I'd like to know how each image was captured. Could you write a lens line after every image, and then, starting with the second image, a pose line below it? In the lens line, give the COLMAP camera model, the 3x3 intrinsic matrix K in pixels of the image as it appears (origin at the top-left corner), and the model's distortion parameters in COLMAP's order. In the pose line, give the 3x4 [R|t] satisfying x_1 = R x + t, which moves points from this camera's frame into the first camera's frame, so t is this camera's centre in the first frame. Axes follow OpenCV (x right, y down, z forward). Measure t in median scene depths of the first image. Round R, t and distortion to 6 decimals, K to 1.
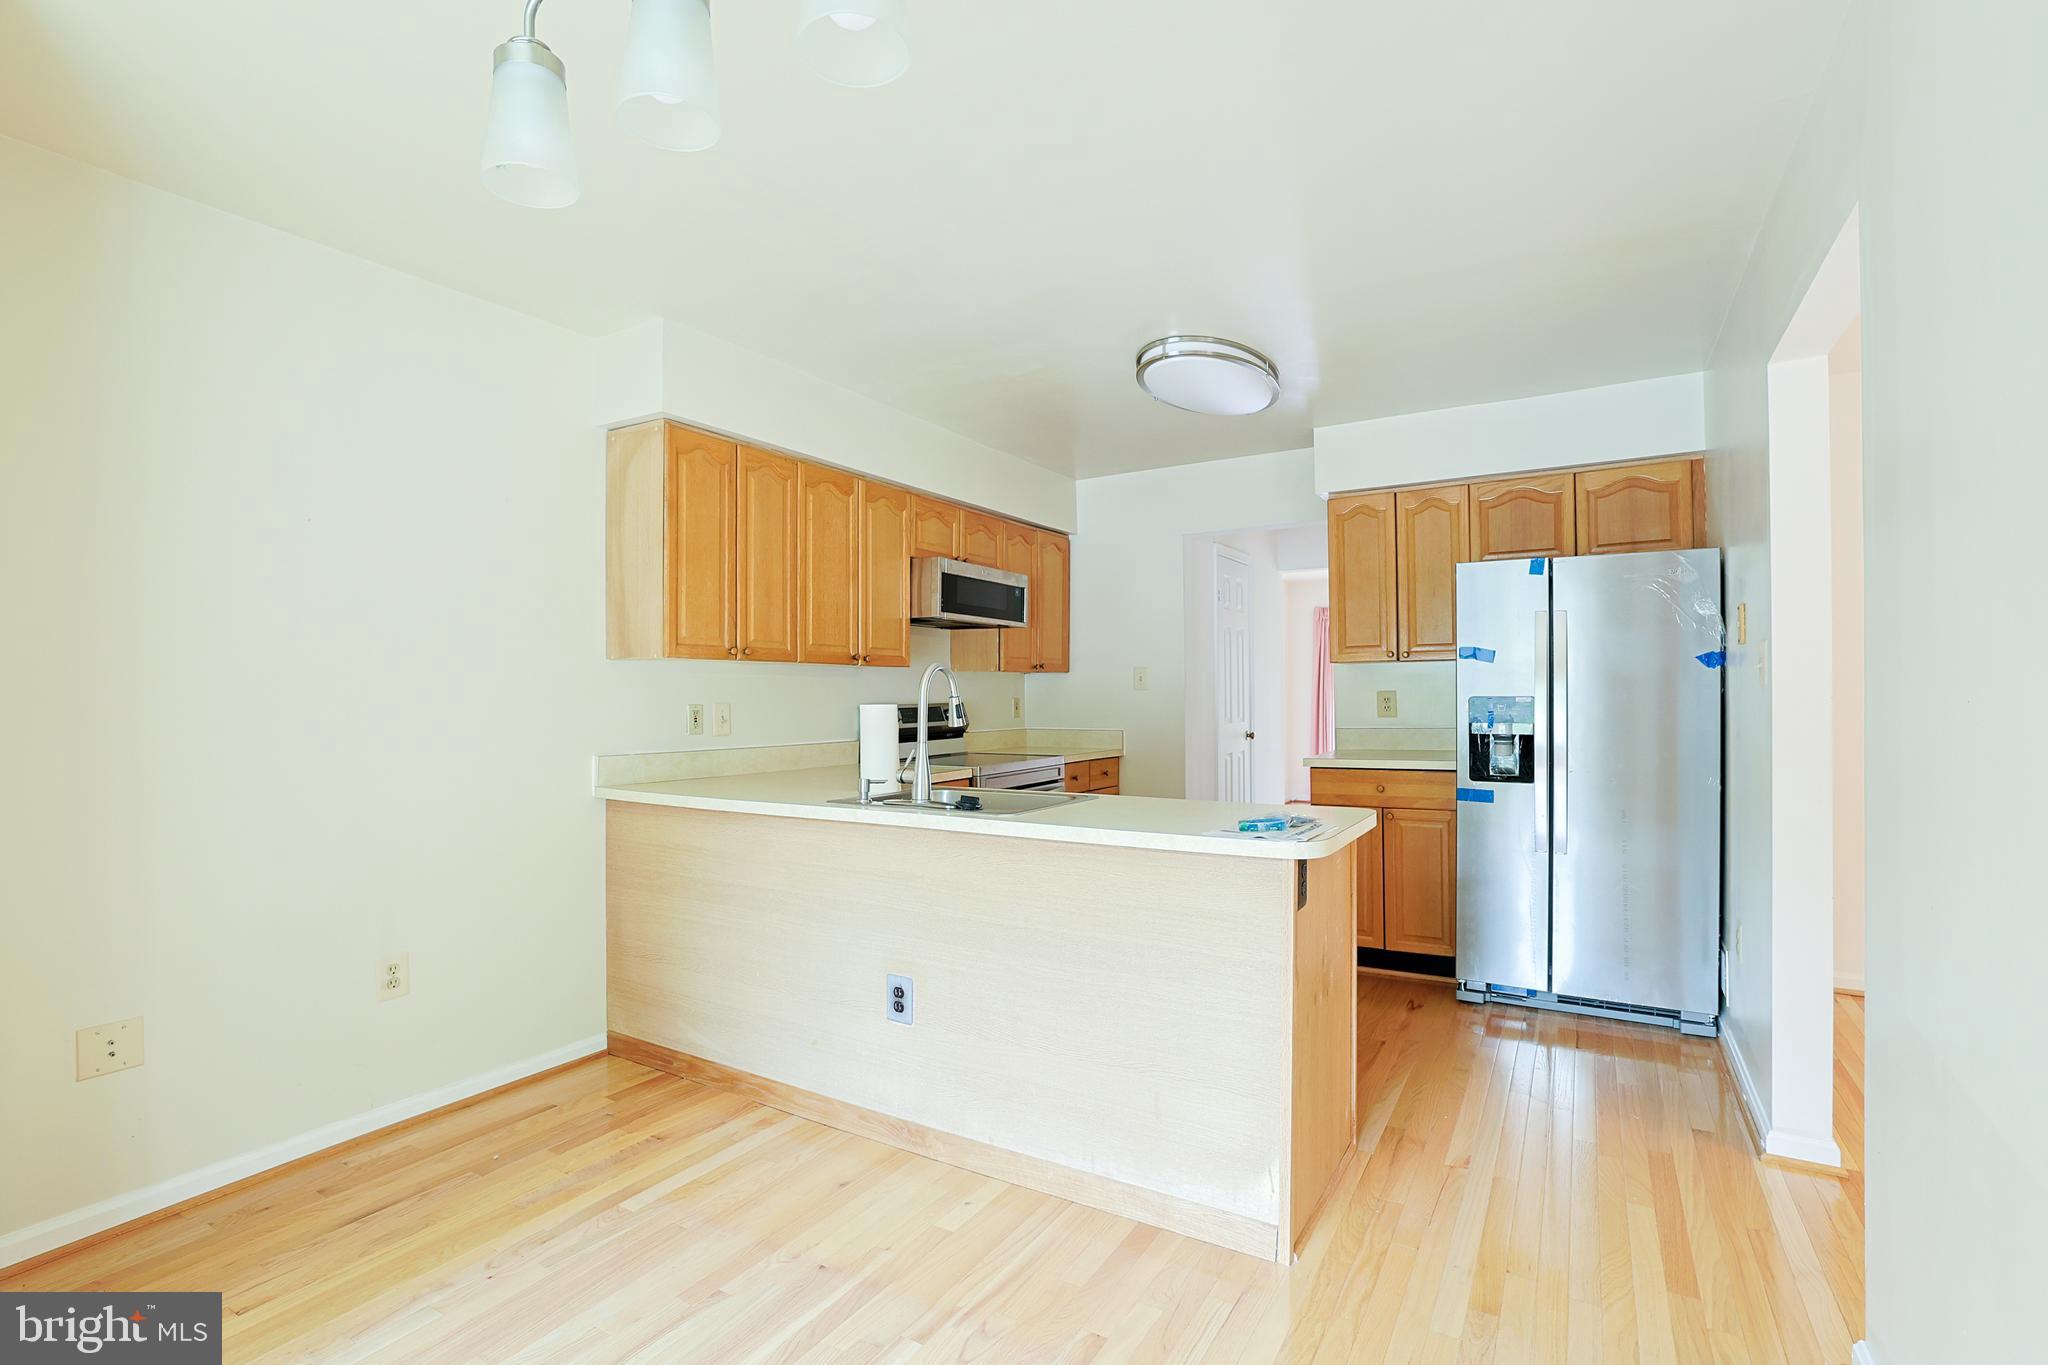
lens RADIAL K [[956.8, 0, 1024.0], [0, 956.8, 682.5], [0, 0, 1]] dist [-0.001837, 0.000093]
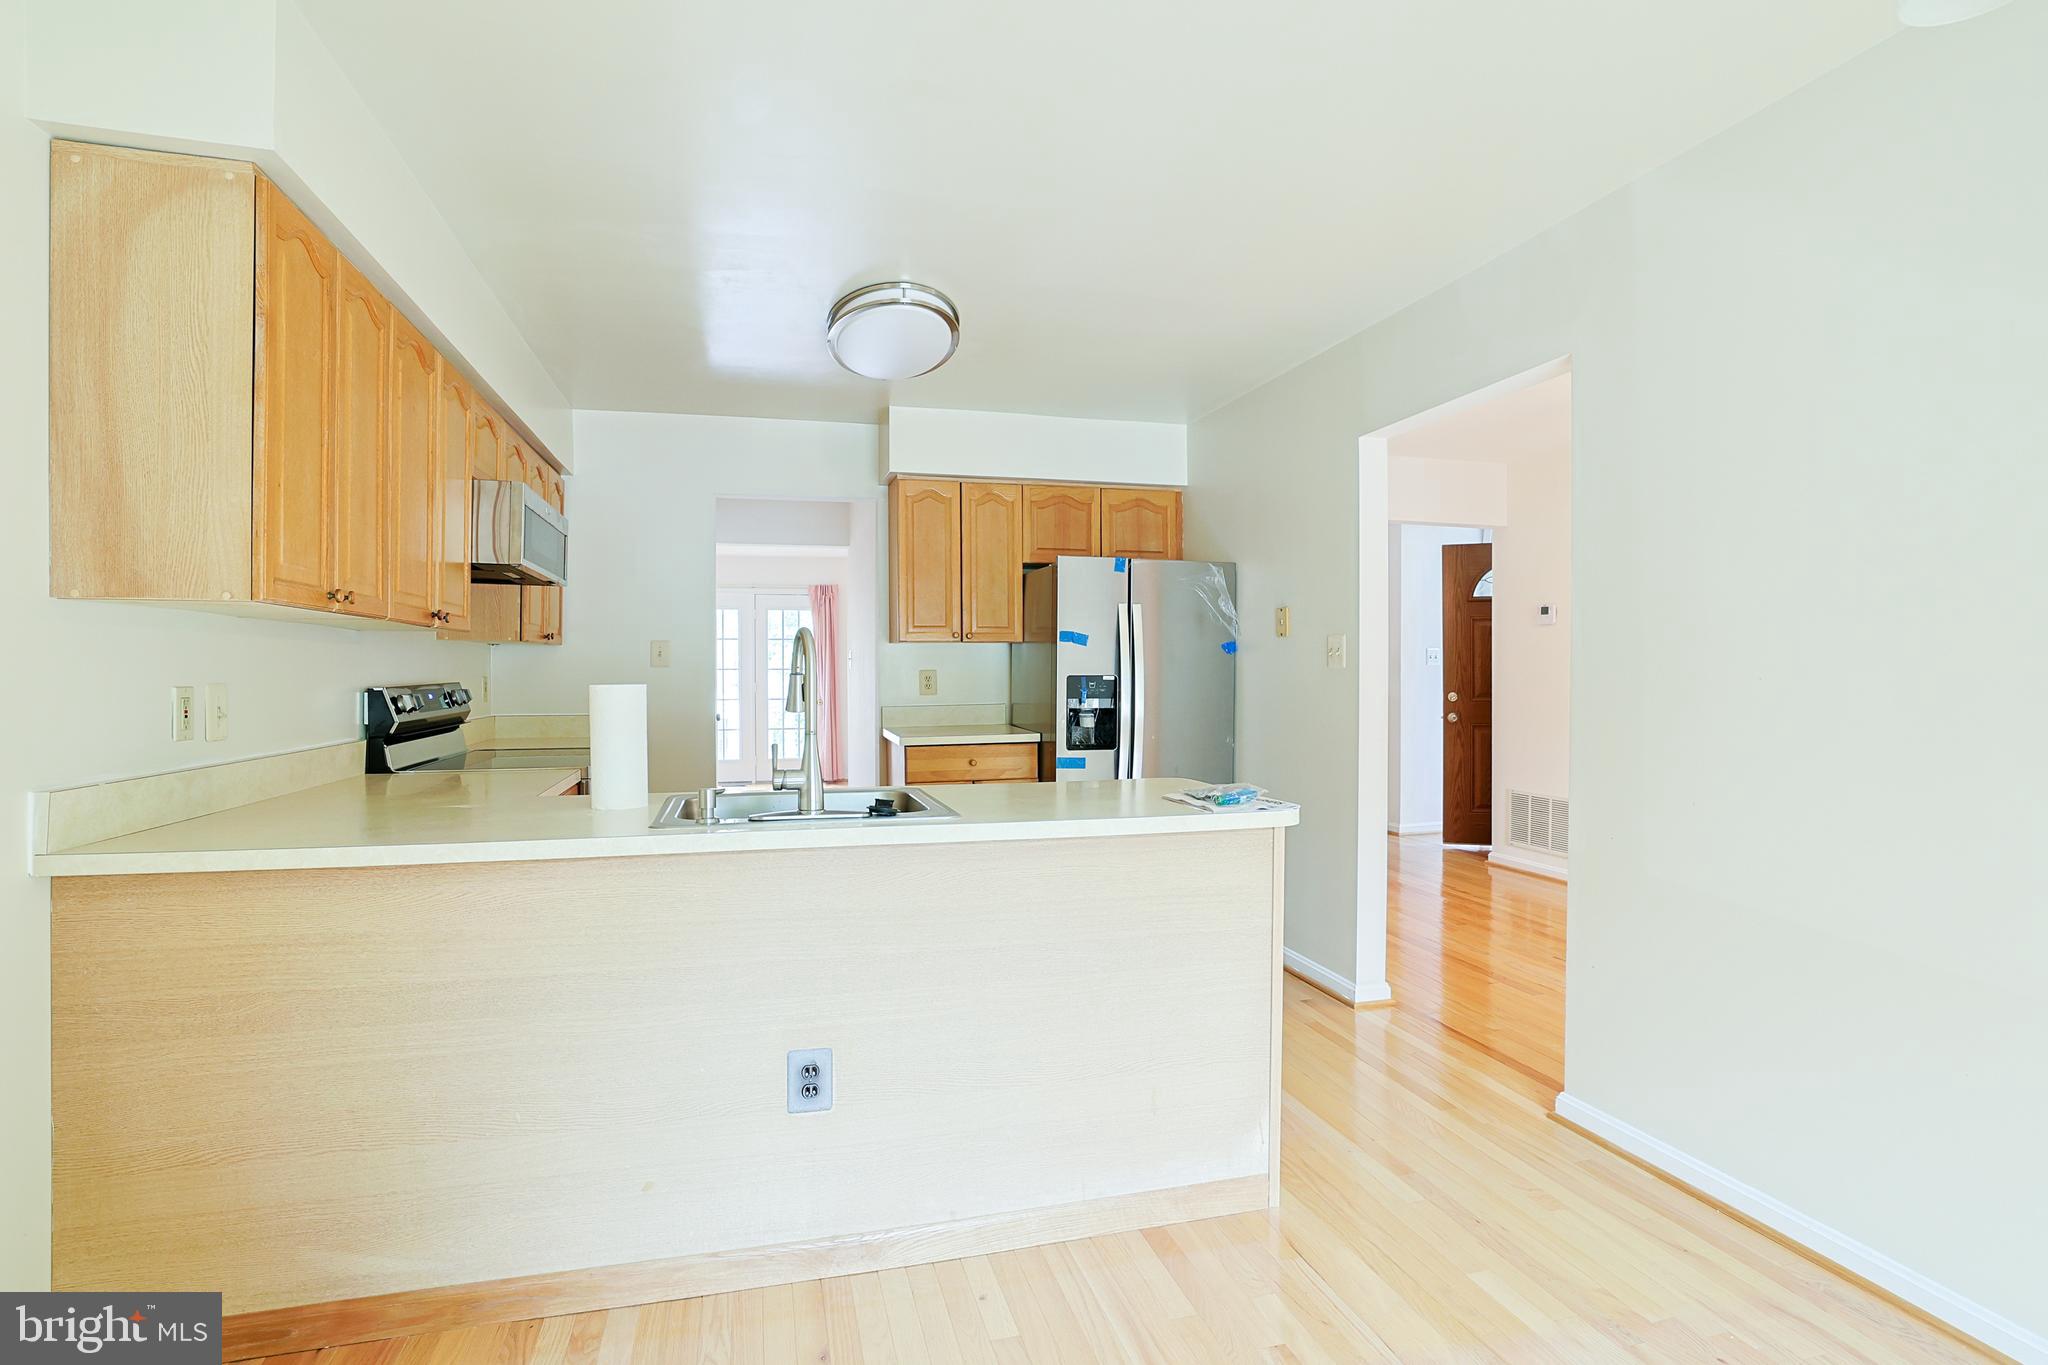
lens RADIAL K [[956.9, 0, 1020.4], [0, 956.9, 662.1], [0, 0, 1]] dist [-0.003467, -0.000106]
pose [[0.701949, 0.010951, 0.712143, -0.374528], [-0.009791, 0.999936, -0.005726, 0.006561], [-0.712160, -0.002953, 0.702011, 0.248870]]
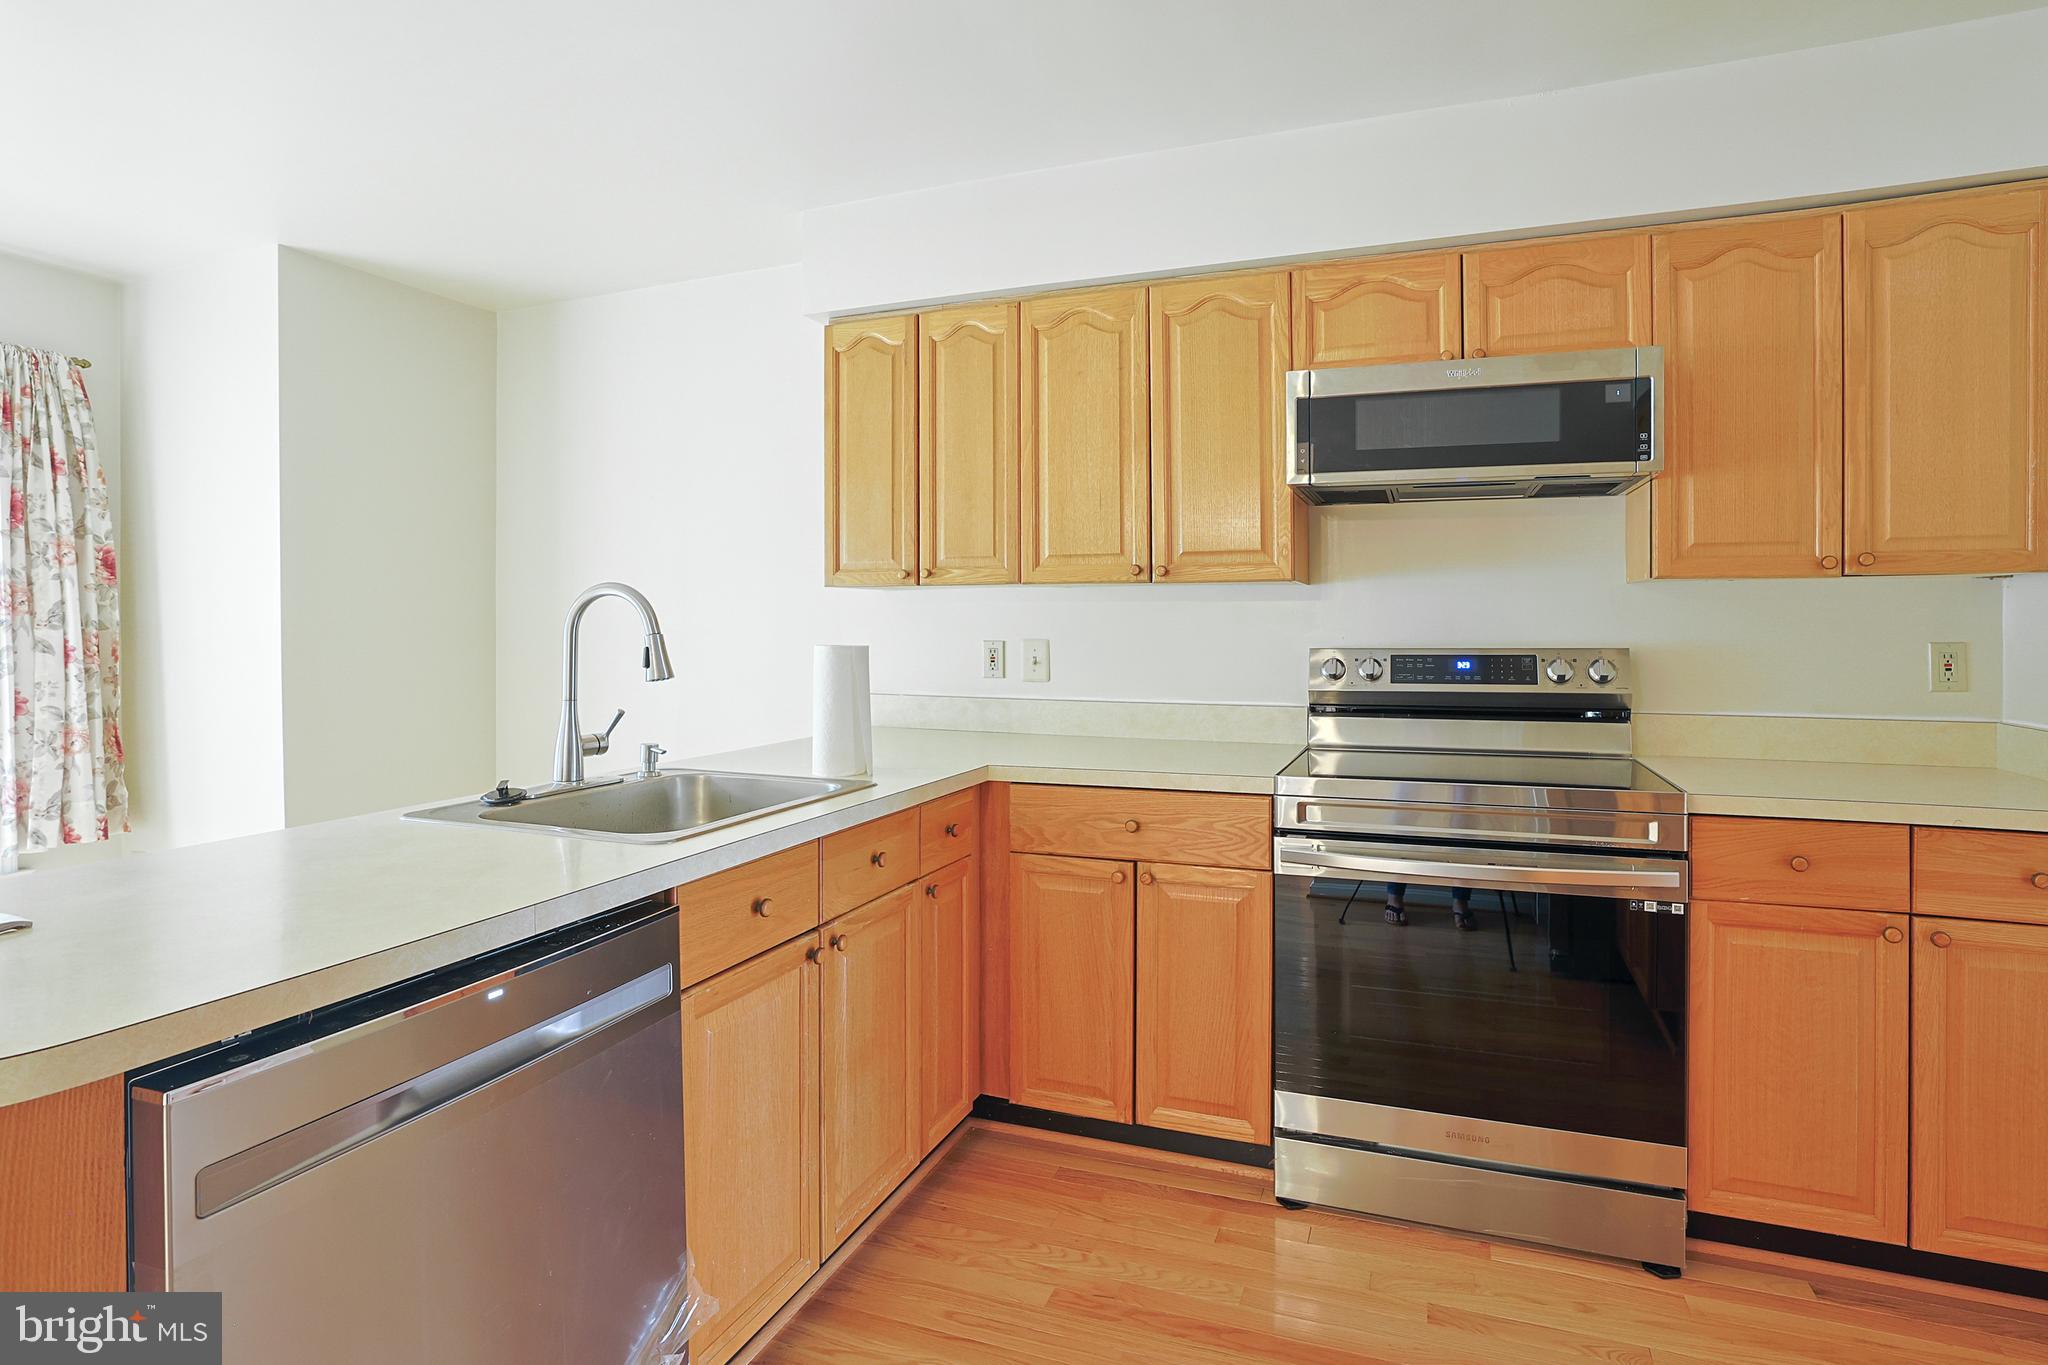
lens RADIAL K [[992.9, 0, 1091.6], [0, 992.9, 624.7], [0, 0, 1]] dist [-0.000129, 0.000255]
pose [[0.219102, -0.003343, -0.975696, 0.469593], [0.007356, 0.999971, -0.001774, 0.010349], [0.975674, -0.006788, 0.219120, 0.843781]]
